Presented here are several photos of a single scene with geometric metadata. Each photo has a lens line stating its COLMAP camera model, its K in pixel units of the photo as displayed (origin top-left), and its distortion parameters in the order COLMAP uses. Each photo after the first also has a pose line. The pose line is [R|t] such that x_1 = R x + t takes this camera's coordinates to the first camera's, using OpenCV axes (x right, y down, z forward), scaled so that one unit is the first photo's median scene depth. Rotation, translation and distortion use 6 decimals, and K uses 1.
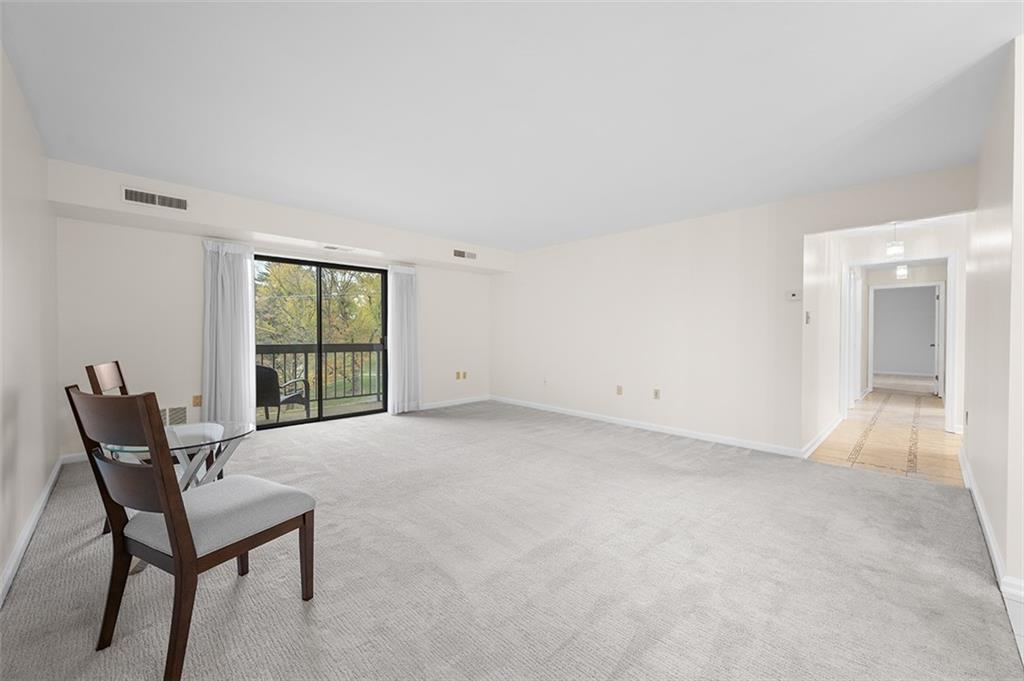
lens RADIAL K [[403.3, 0, 514.6], [0, 403.3, 339.7], [0, 0, 1]] dist [0.000641, -0.000129]
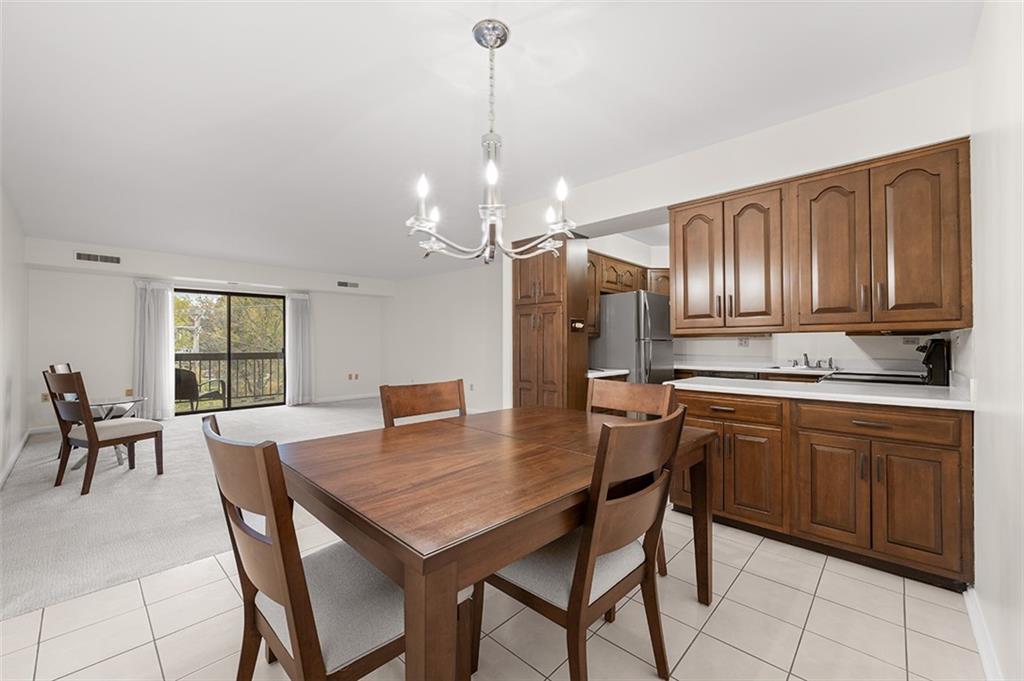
lens RADIAL K [[403.3, 0, 509.9], [0, 403.3, 339.4], [0, 0, 1]] dist [0.000641, -0.000129]
pose [[0.999026, -0.003743, 0.043976, 0.441835], [0.004624, 0.999790, -0.019955, -0.003273], [-0.043892, 0.020139, 0.998833, -0.431985]]
